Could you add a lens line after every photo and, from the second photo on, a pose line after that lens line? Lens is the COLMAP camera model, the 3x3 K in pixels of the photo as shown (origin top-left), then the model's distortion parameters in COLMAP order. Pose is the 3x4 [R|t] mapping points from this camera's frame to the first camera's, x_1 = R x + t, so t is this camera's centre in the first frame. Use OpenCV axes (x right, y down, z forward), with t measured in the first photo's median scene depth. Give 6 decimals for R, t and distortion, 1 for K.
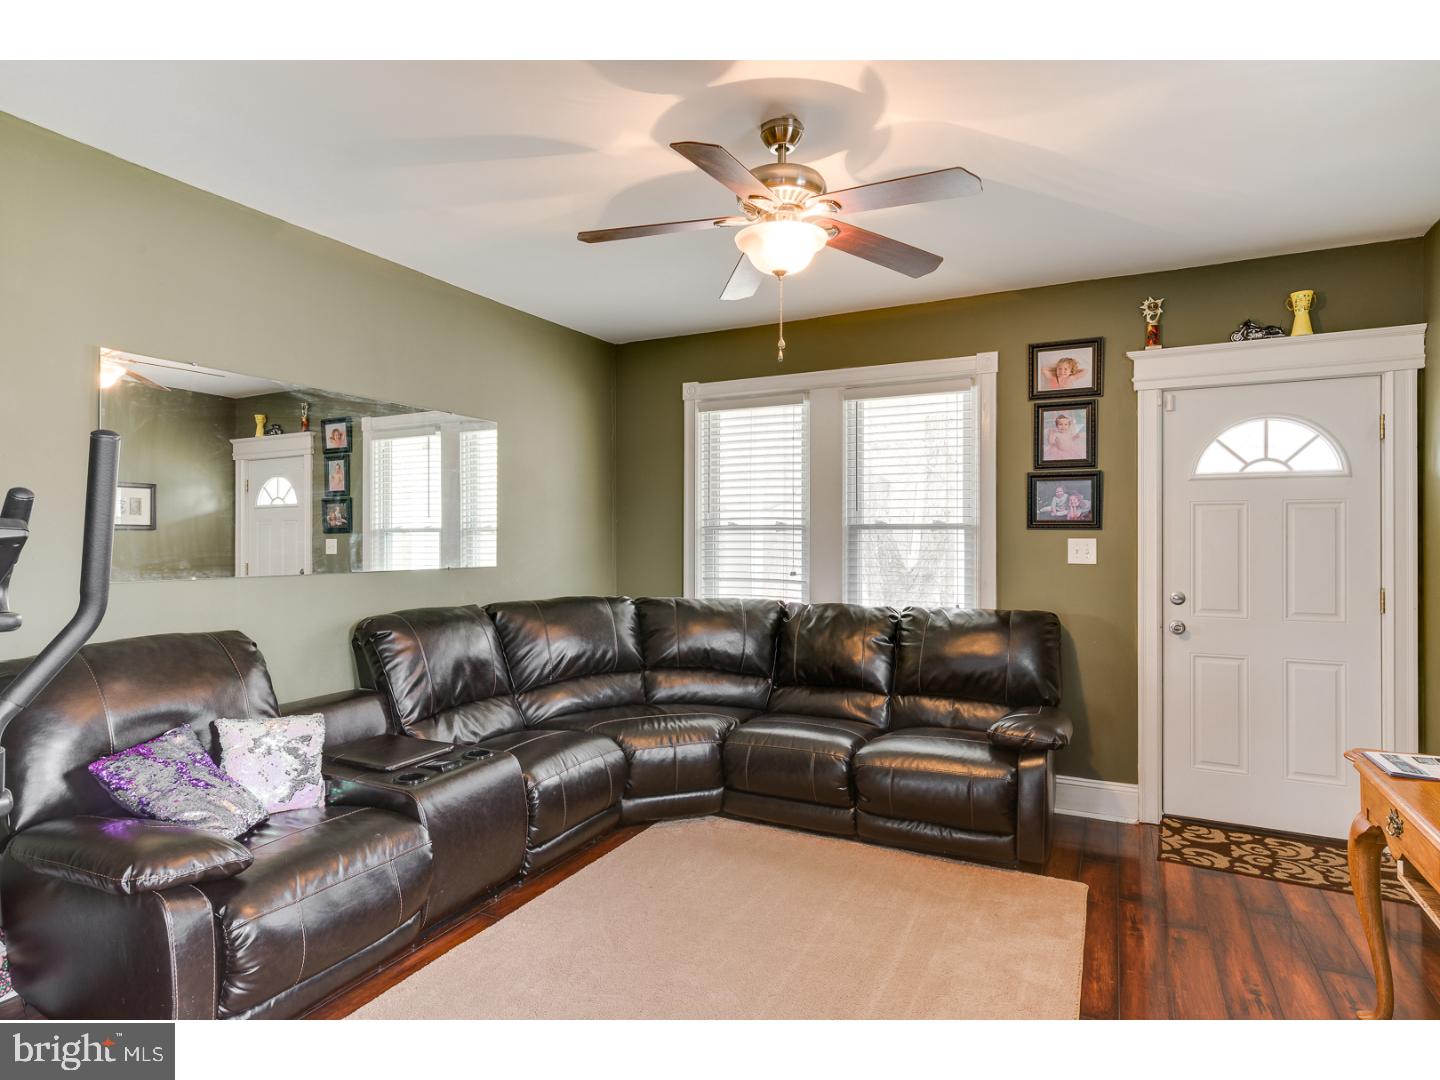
lens RADIAL K [[771.7, 0, 720.0], [0, 771.7, 540.0], [0, 0, 1]] dist [0.001755, 0.000733]
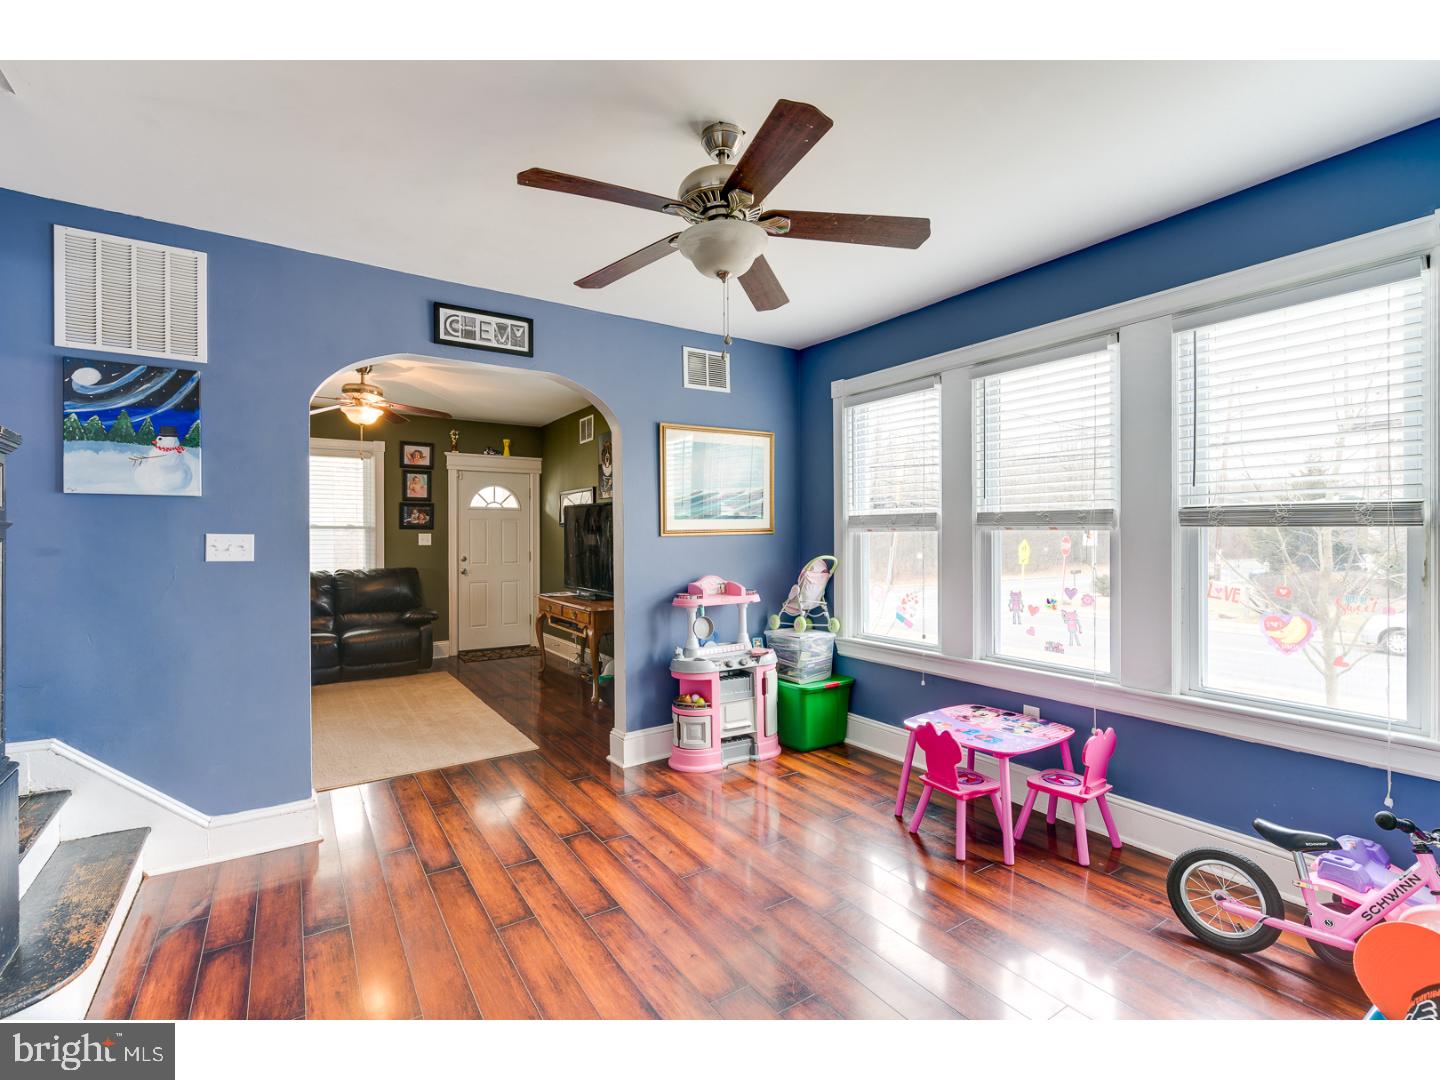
lens RADIAL K [[663.9, 0, 720.0], [0, 663.9, 540.0], [0, 0, 1]] dist [-0.001367, 0.000186]
pose [[0.494467, -0.009309, 0.869146, -0.744525], [0.002223, 0.999953, 0.009445, 0.000613], [-0.869193, -0.002738, 0.494465, -0.651787]]
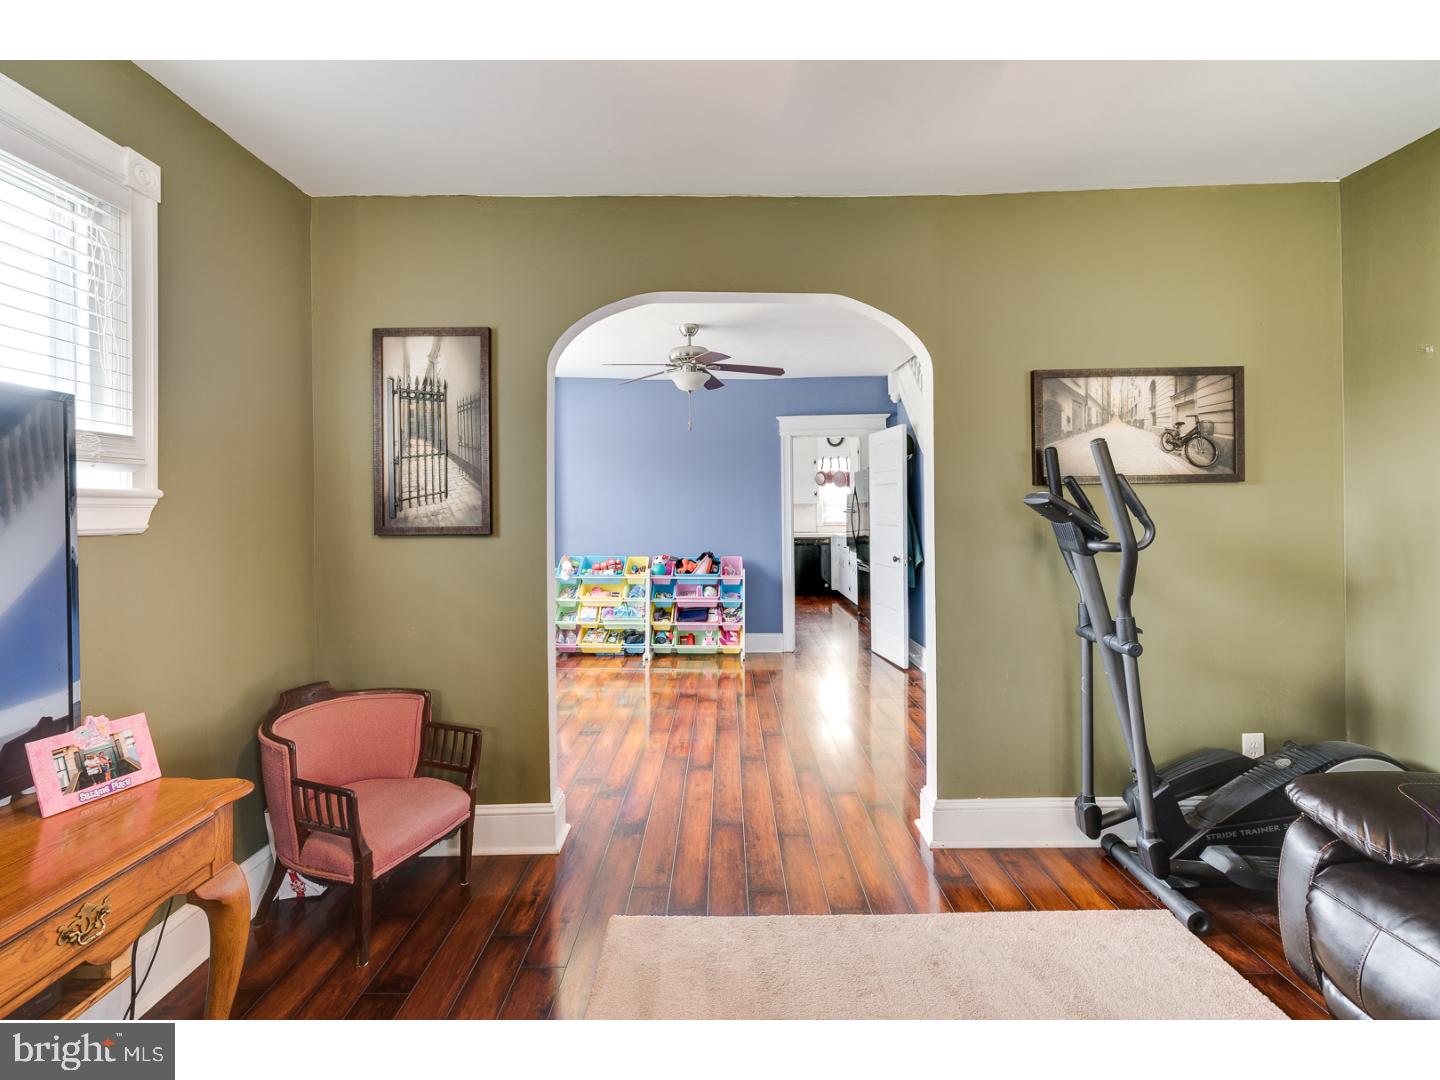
lens RADIAL K [[667.1, 0, 716.6], [0, 667.1, 513.1], [0, 0, 1]] dist [0.002103, 0.001242]
pose [[-0.898098, 0.006556, -0.439746, 0.229374], [0.005712, 0.999978, 0.003243, -0.000252], [0.439758, 0.000401, -0.898116, 0.717345]]
